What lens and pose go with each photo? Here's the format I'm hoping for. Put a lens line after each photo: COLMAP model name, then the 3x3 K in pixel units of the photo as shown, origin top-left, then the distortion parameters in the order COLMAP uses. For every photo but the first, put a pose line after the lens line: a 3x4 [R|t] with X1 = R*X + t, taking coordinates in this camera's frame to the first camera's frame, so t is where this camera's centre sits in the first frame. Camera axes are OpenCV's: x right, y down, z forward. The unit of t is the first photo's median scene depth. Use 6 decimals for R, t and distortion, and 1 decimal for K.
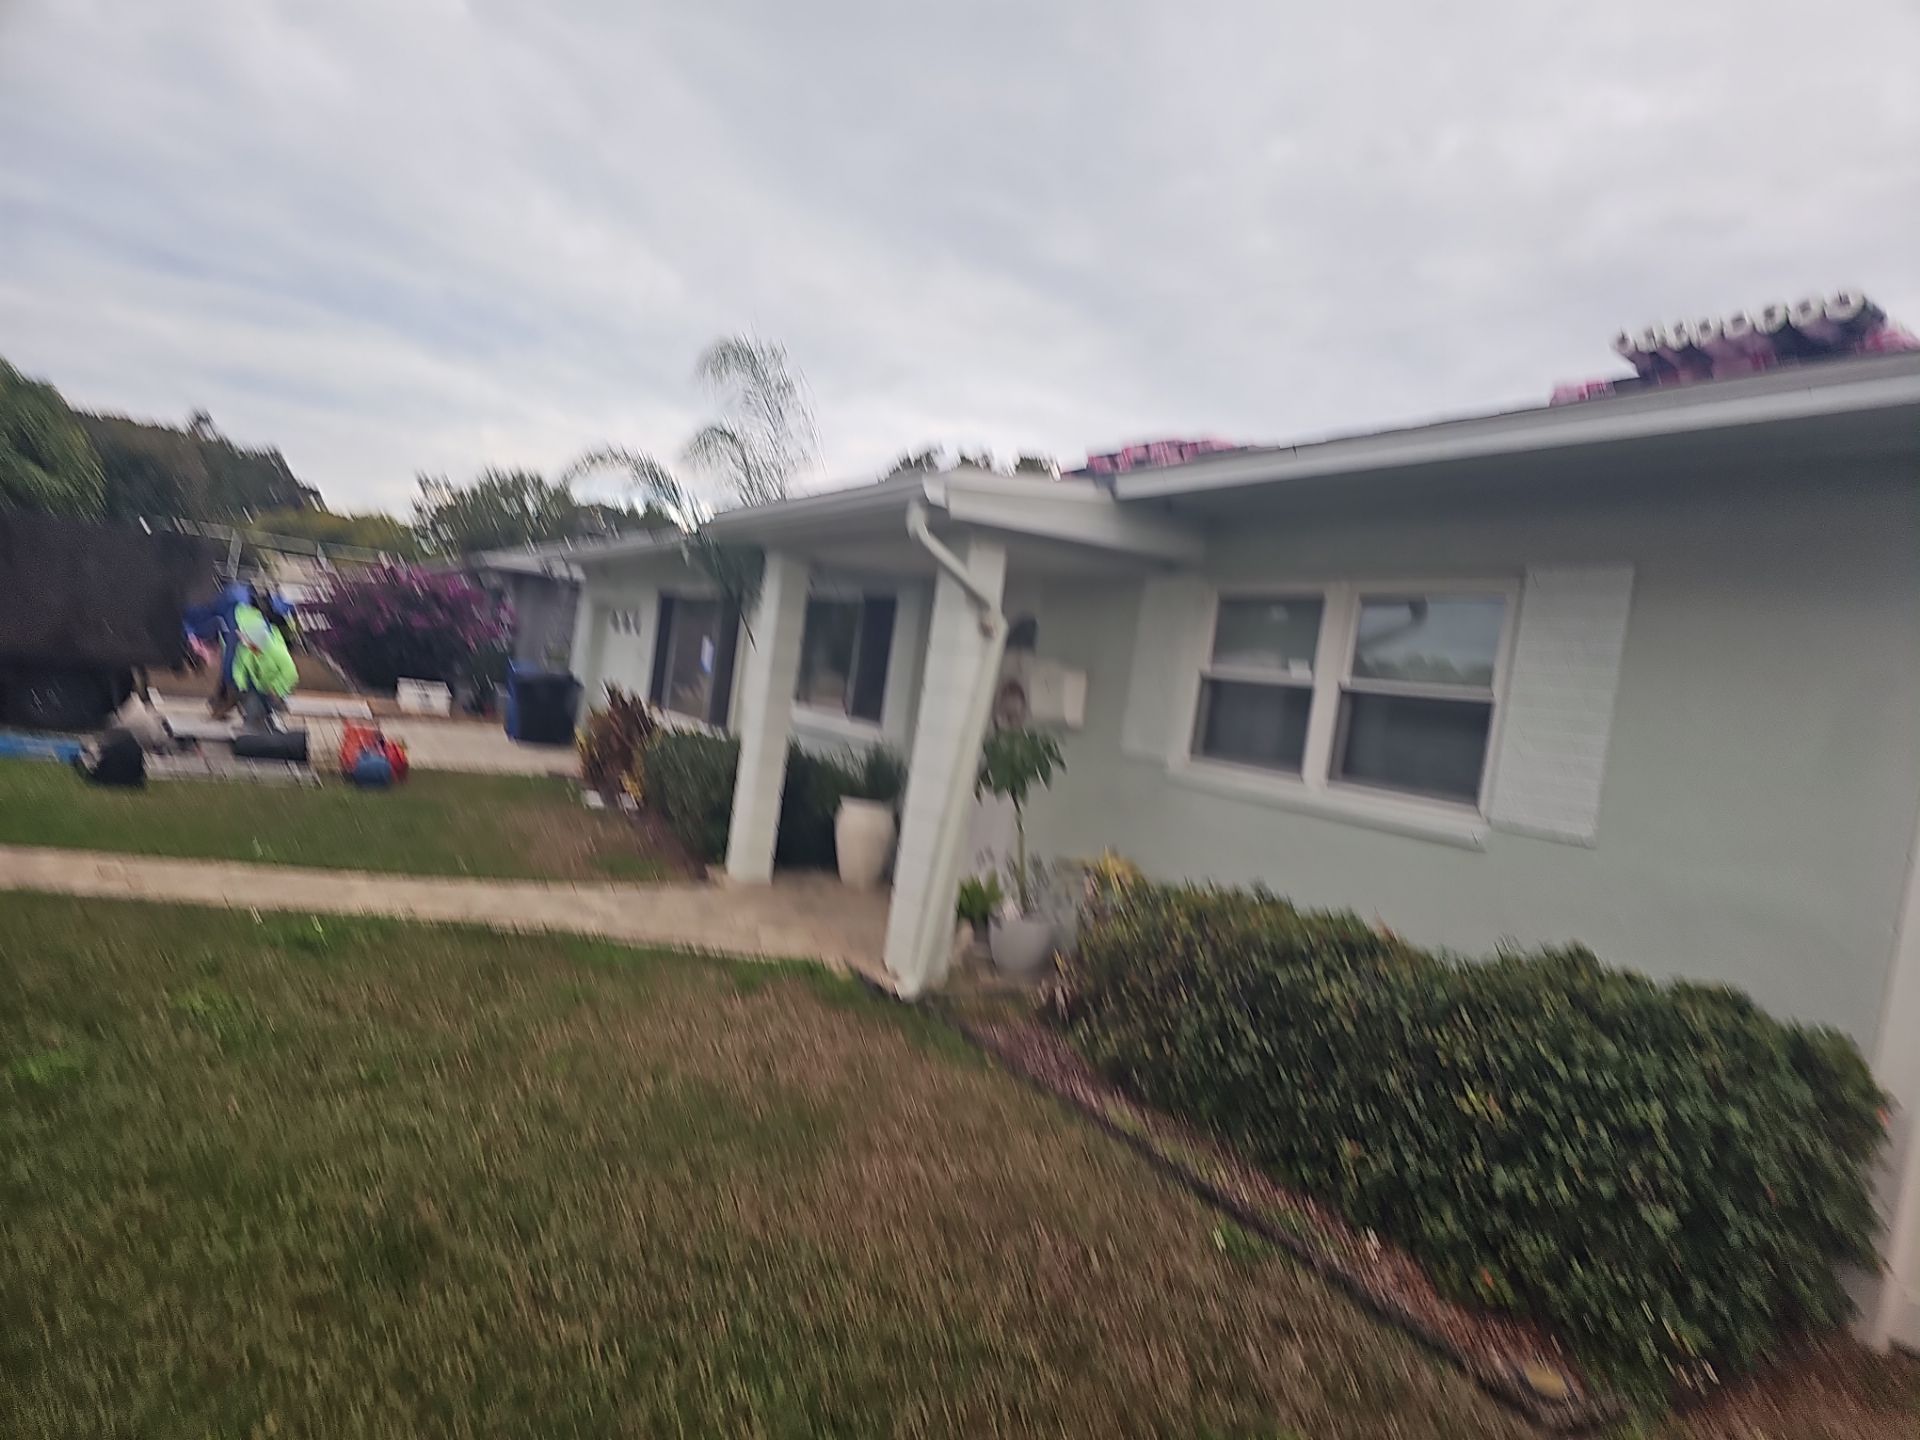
lens RADIAL K [[1220.5, 0, 931.6], [0, 1220.5, 717.8], [0, 0, 1]] dist [0.004889, -0.005056]
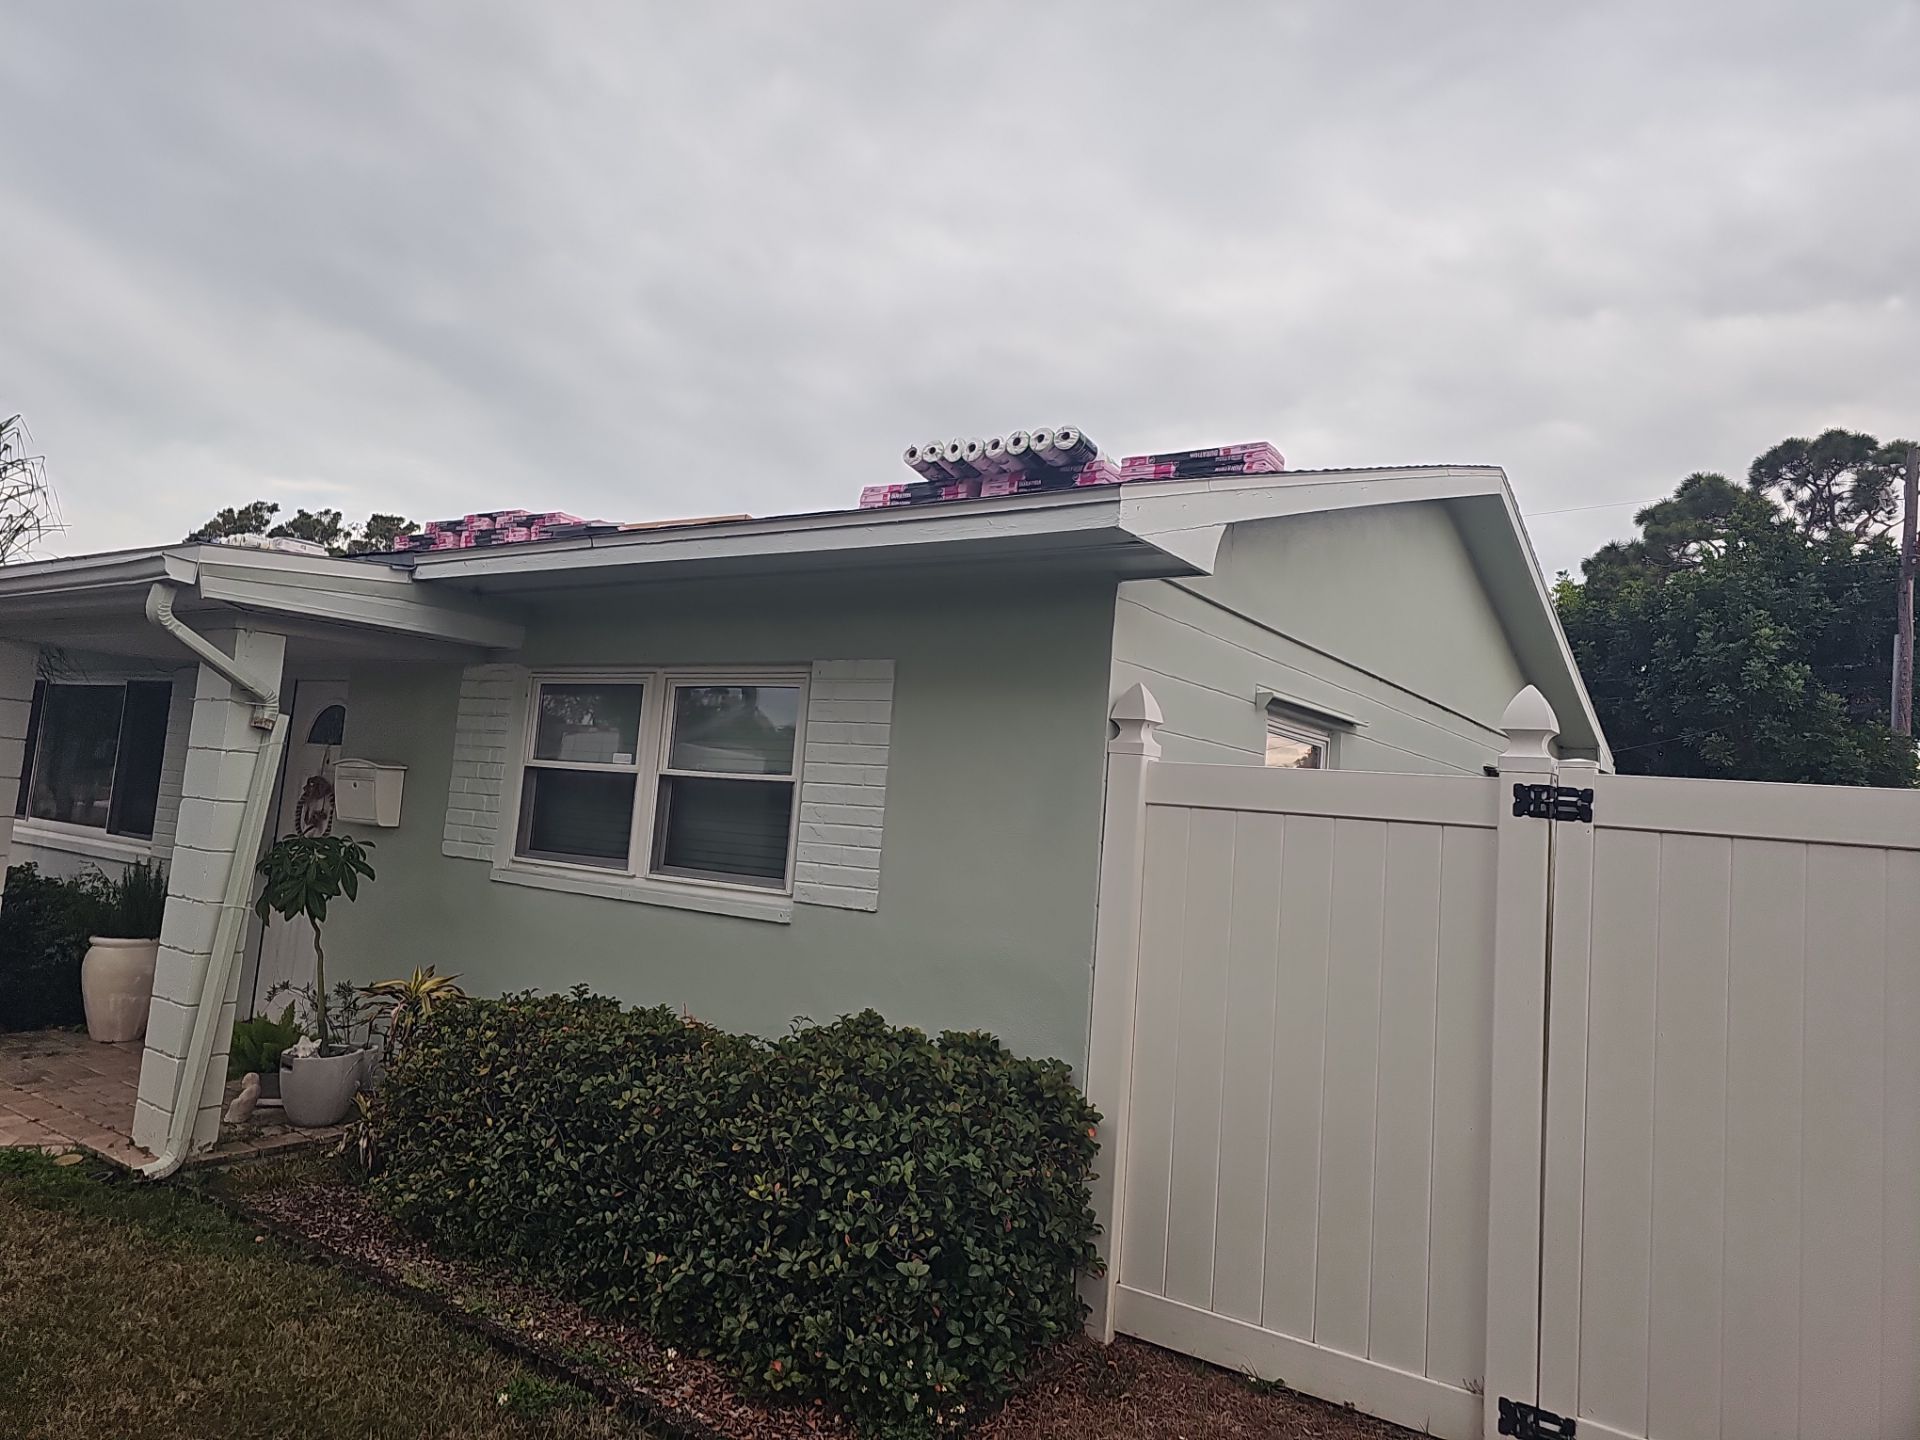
lens RADIAL K [[1242.9, 0, 961.8], [0, 1242.9, 672.5], [0, 0, 1]] dist [-0.002823, 0.000276]
pose [[0.891370, -0.010872, 0.453147, 0.104810], [0.055938, 0.994709, -0.086169, -0.008030], [-0.449812, 0.102157, 0.887262, -0.020435]]
